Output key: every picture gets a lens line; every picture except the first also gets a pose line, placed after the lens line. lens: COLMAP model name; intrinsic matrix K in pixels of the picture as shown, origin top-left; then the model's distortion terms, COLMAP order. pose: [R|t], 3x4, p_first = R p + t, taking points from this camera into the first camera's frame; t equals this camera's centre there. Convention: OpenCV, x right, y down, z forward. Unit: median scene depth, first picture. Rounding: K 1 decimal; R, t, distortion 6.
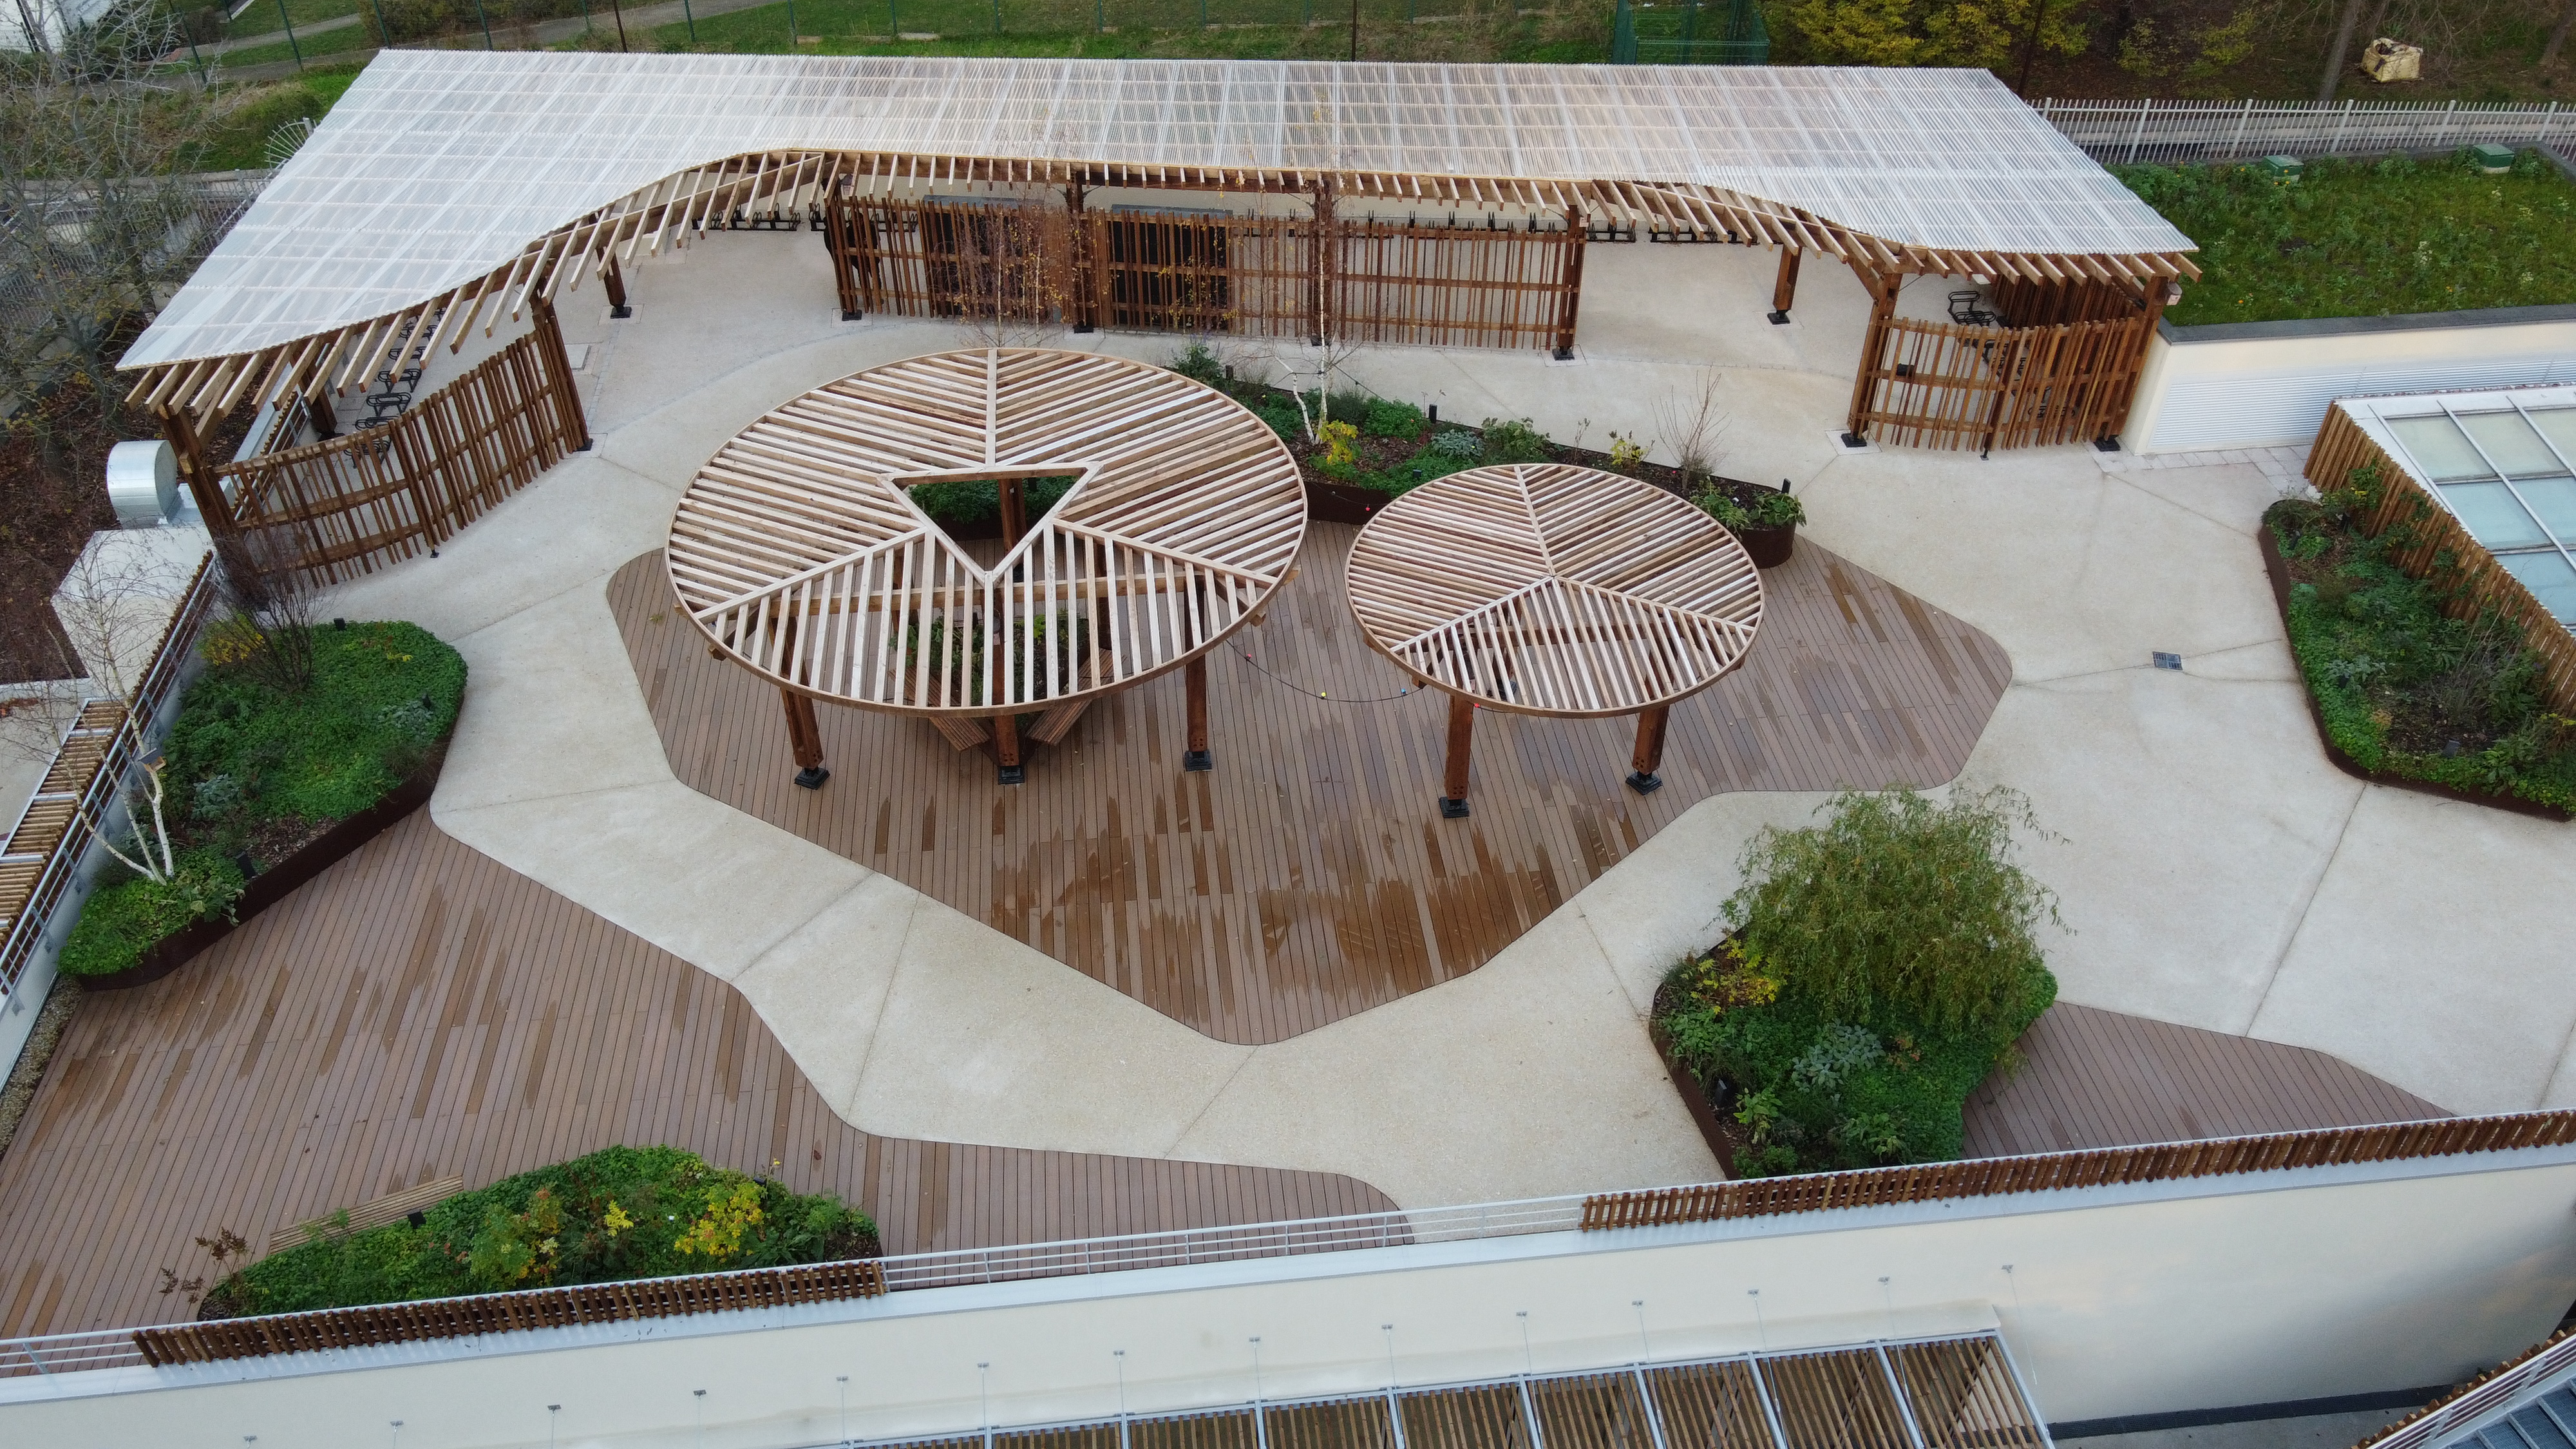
lens RADIAL K [[1957.0, 0, 1264.4], [0, 1957.0, 740.9], [0, 0, 1]] dist [0.010530, 0.017217]
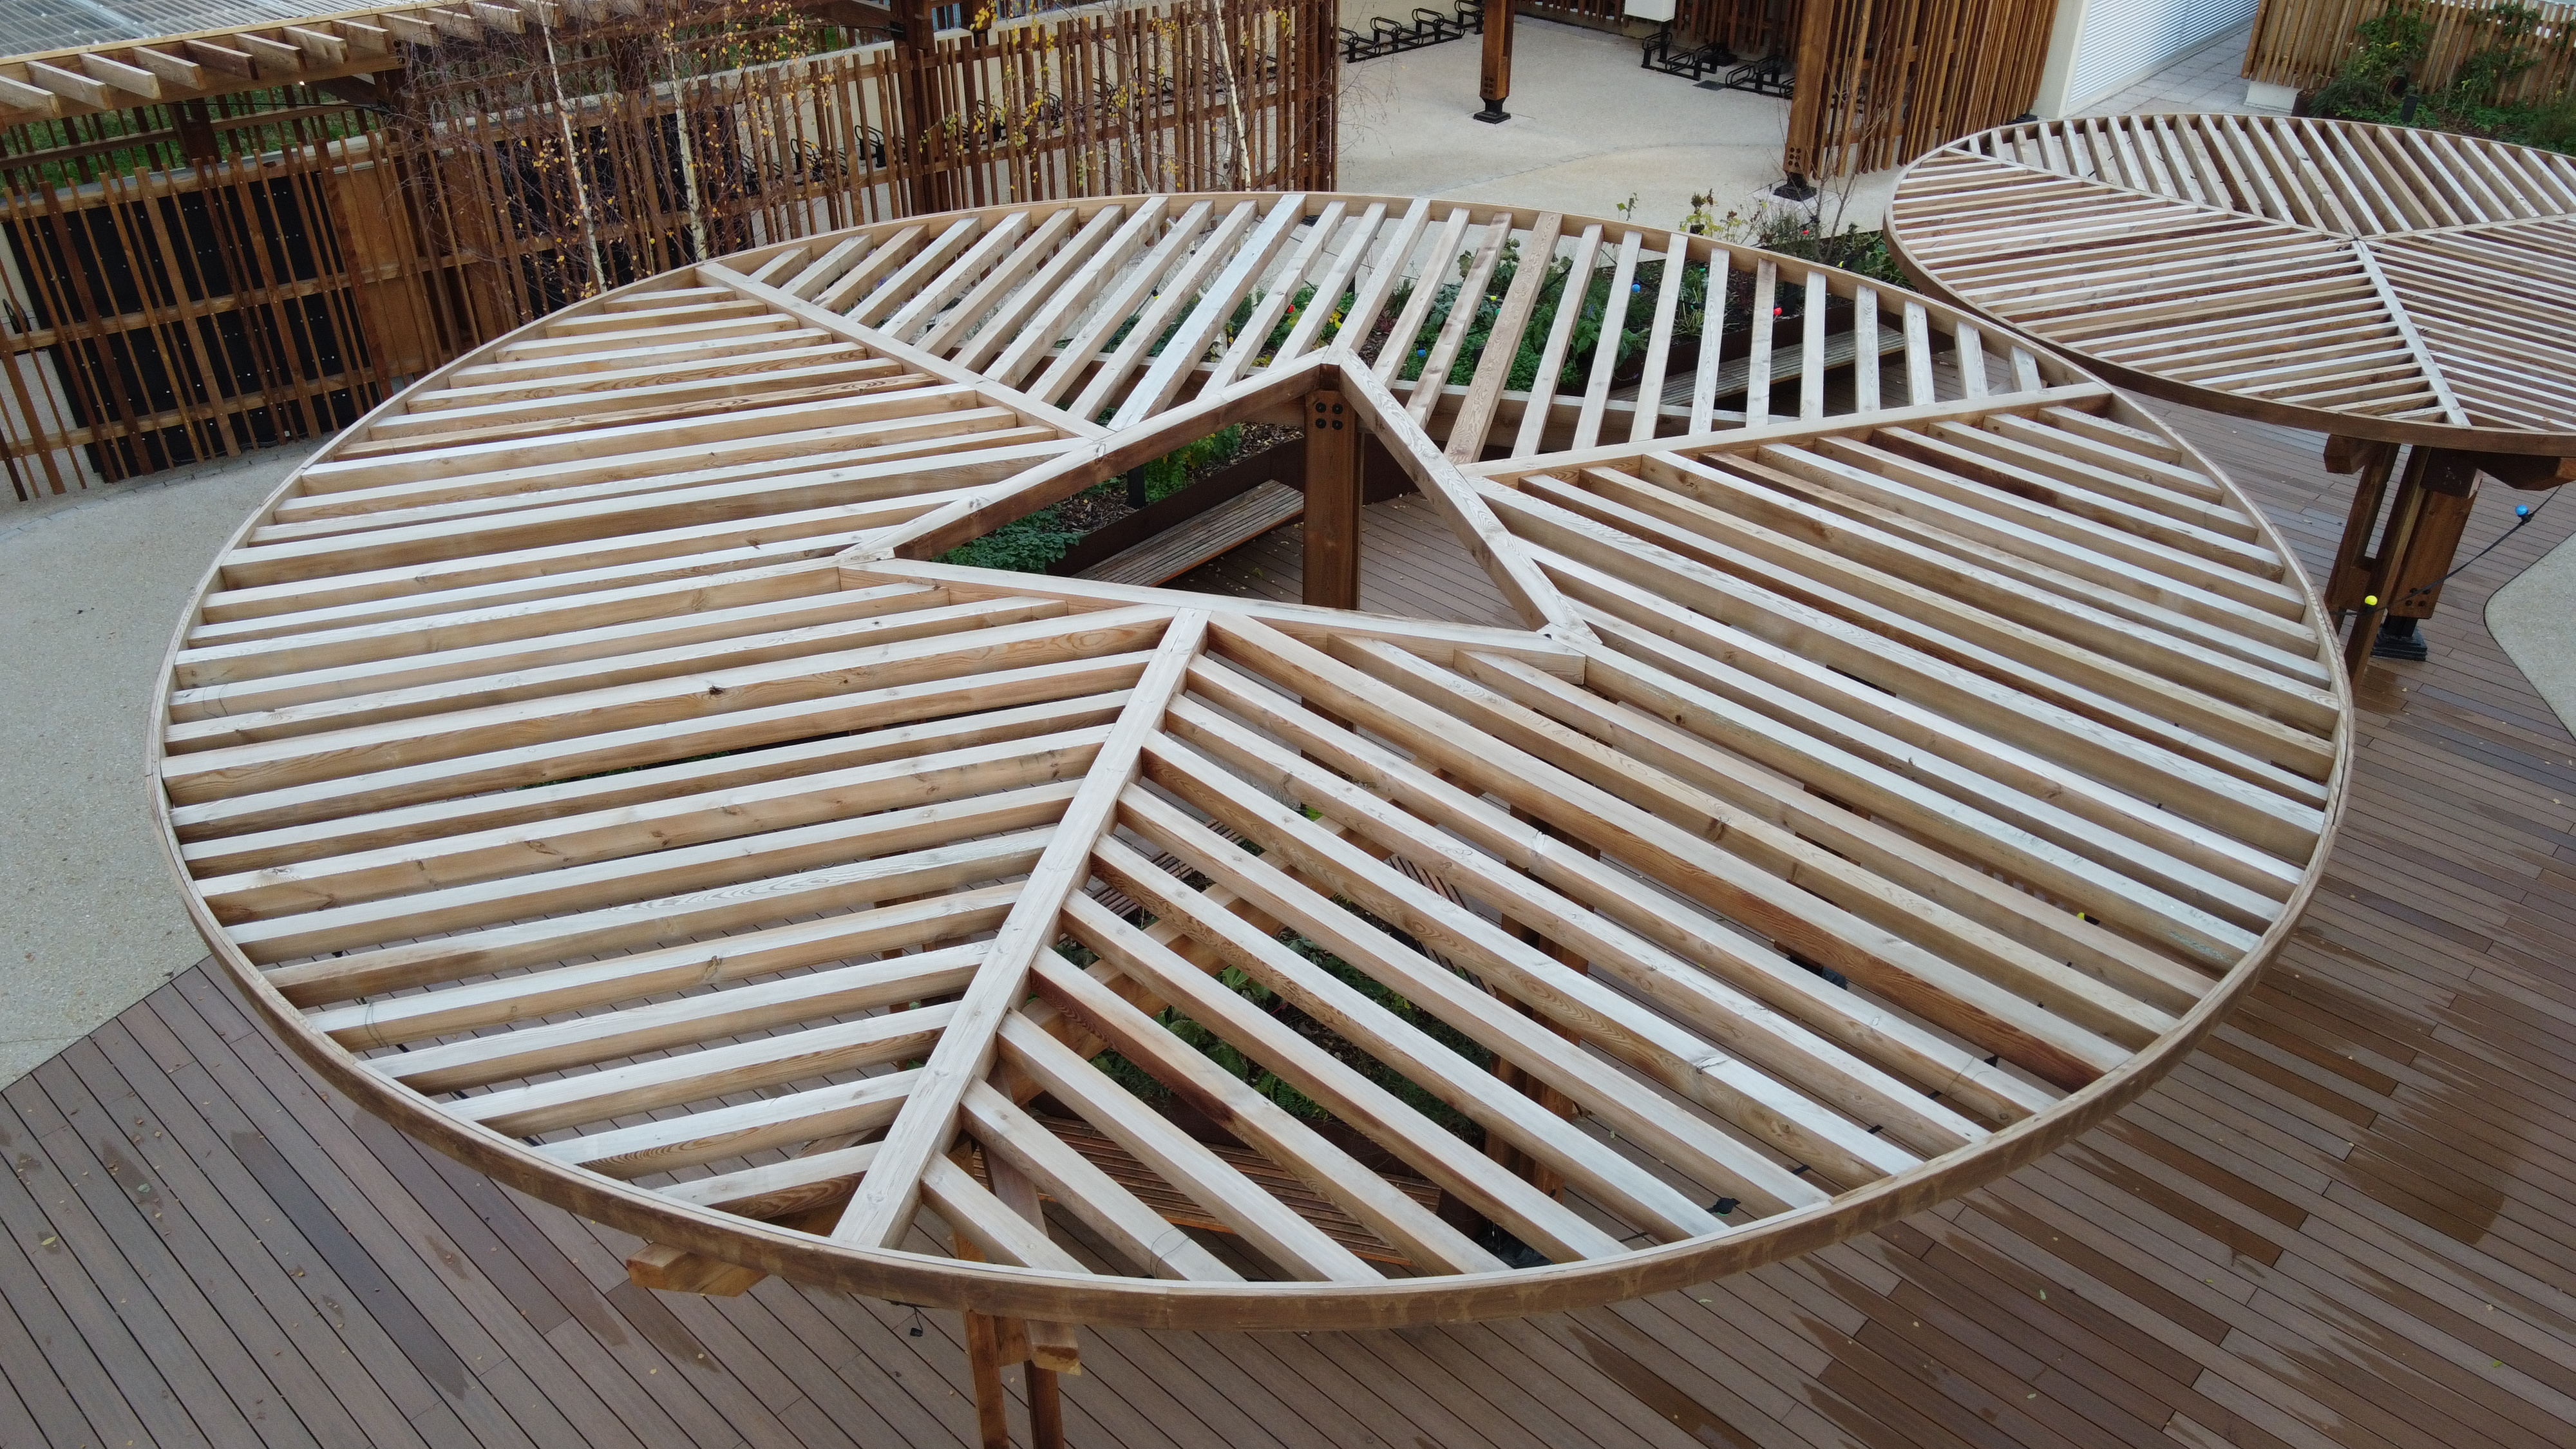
lens RADIAL K [[1957.0, 0, 1264.4], [0, 1957.0, 740.9], [0, 0, 1]] dist [0.010530, 0.017217]
pose [[0.754857, -0.361397, 0.547342, -0.311308], [0.424510, 0.905339, 0.012318, -0.084628], [-0.499982, 0.223054, 0.836818, 0.706350]]
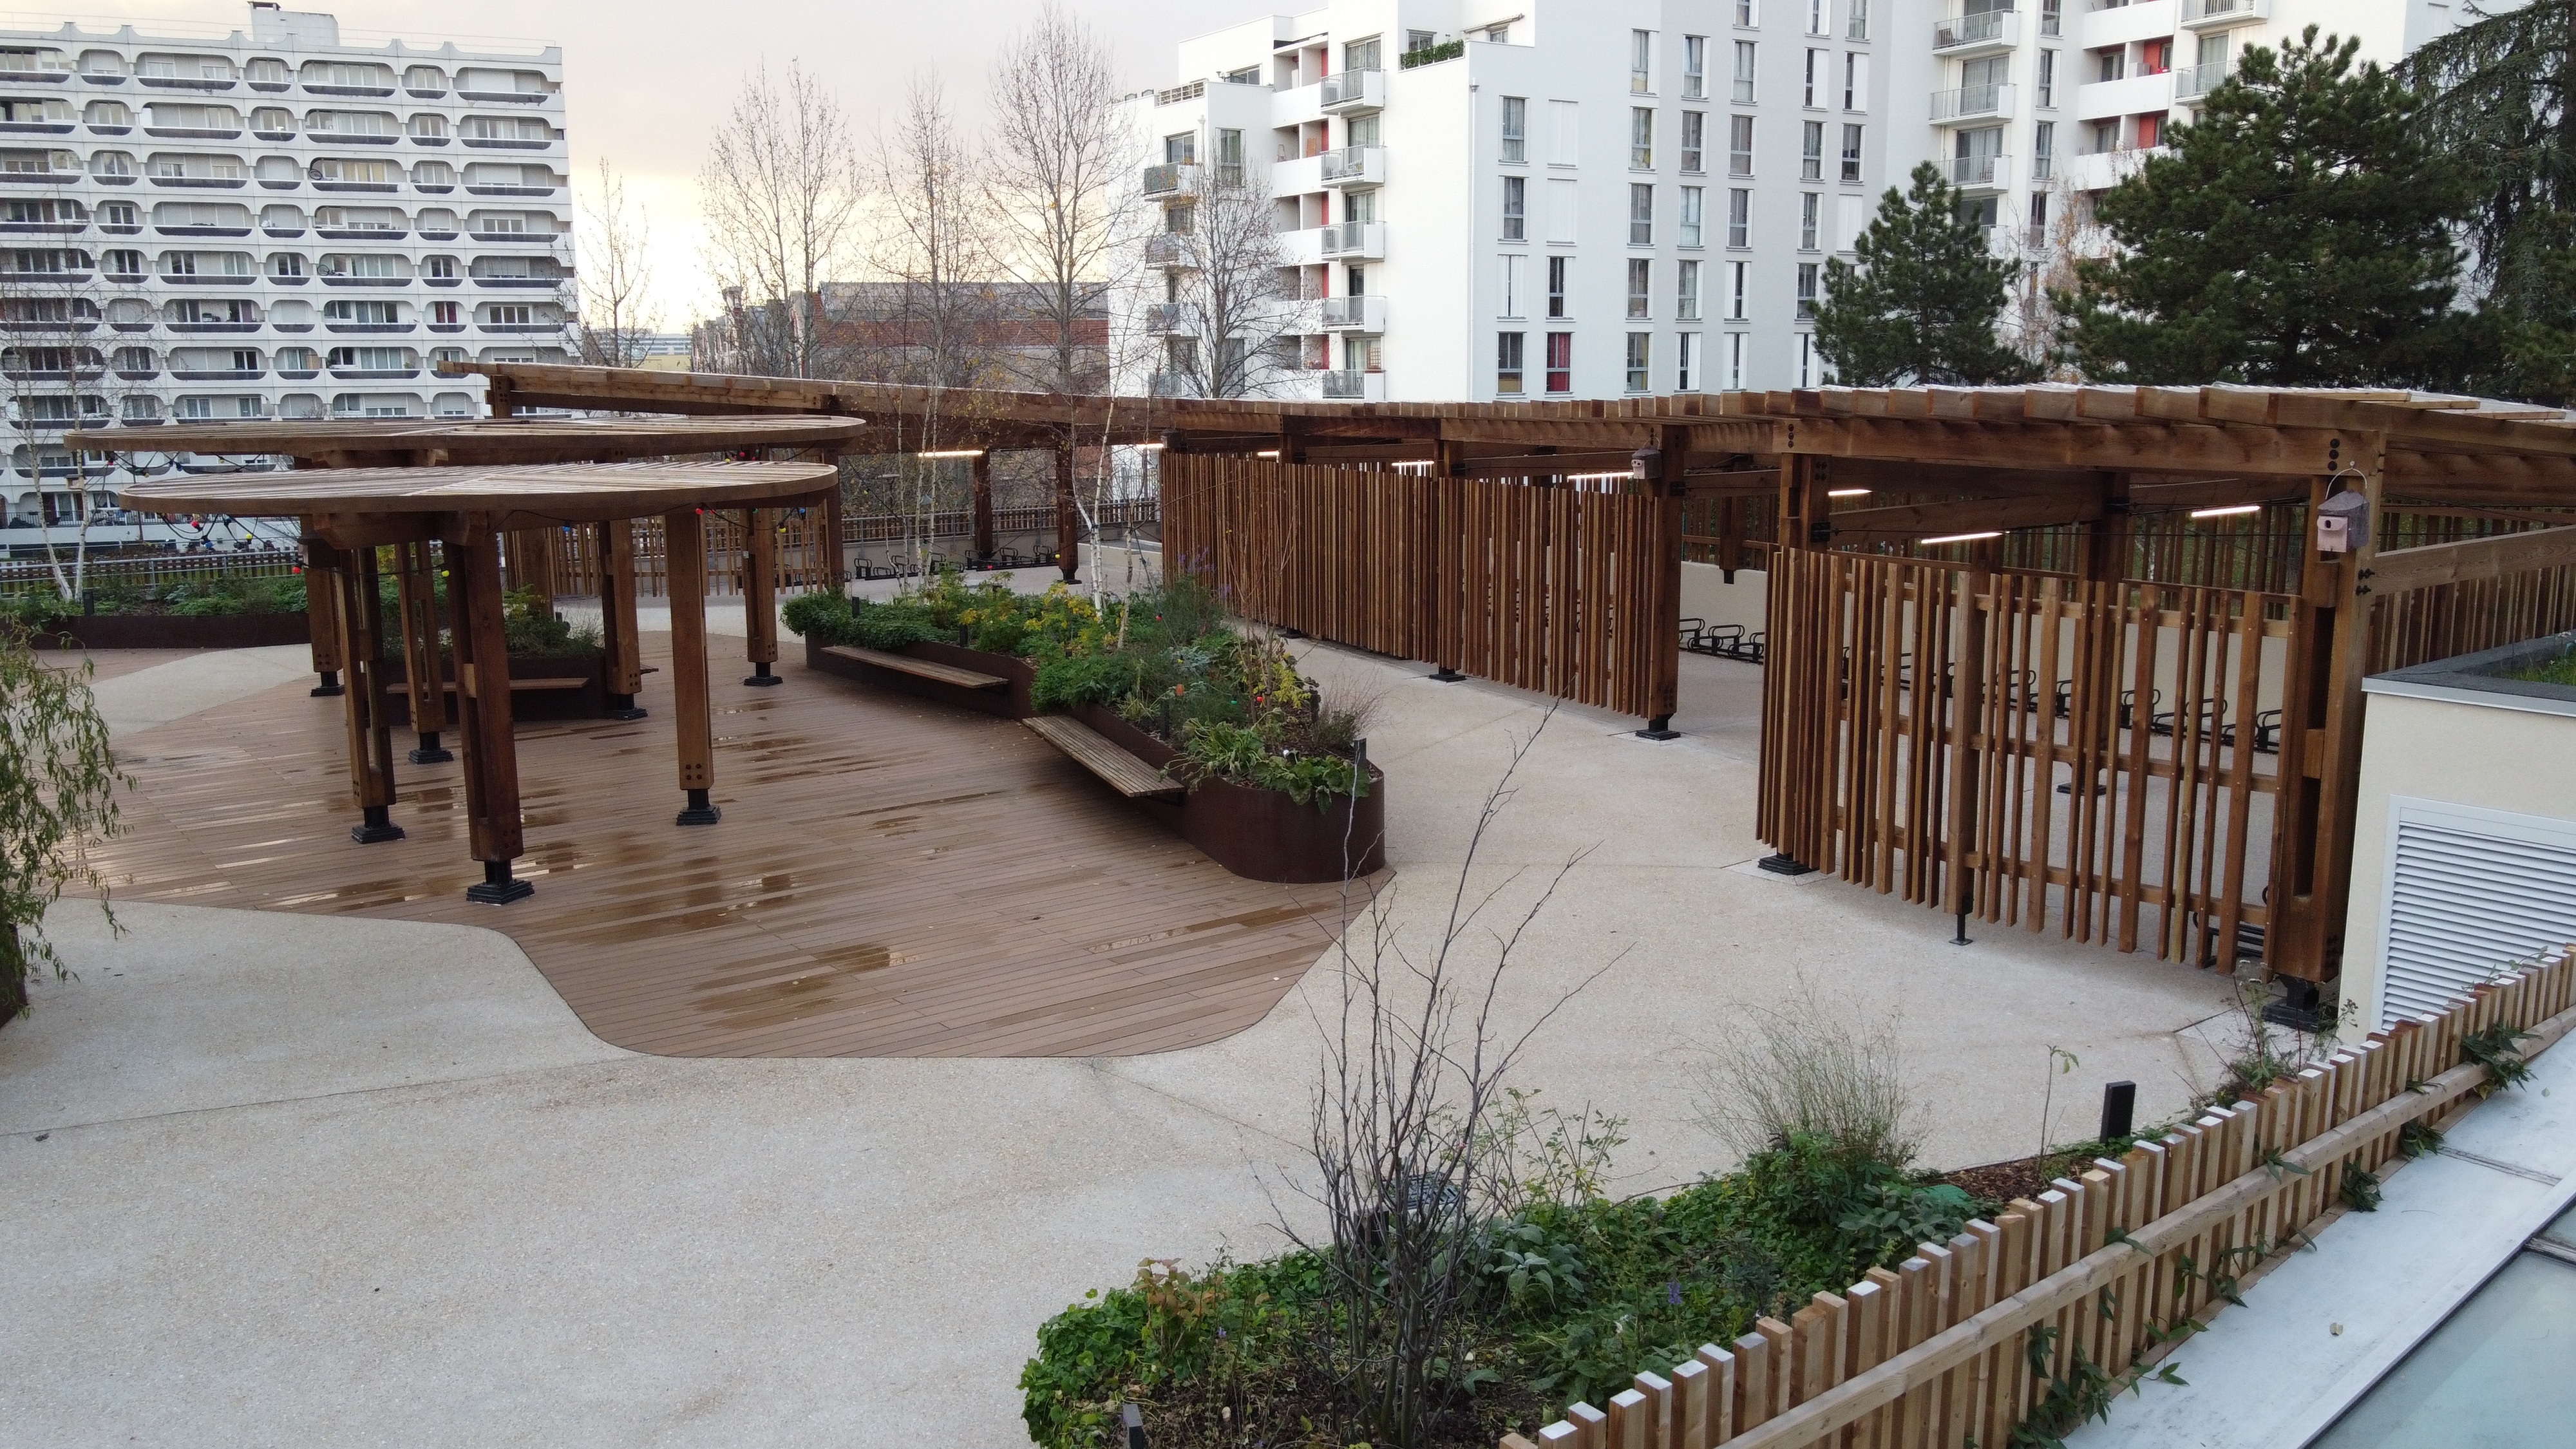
lens RADIAL K [[1970.2, 0, 1266.7], [0, 1970.2, 721.1], [0, 0, 1]] dist [0.006180, 0.025326]
pose [[0.523931, 0.151197, -0.838234, 0.780637], [-0.547008, 0.814084, -0.195062, -0.032578], [0.652900, 0.560720, 0.509230, 0.807793]]
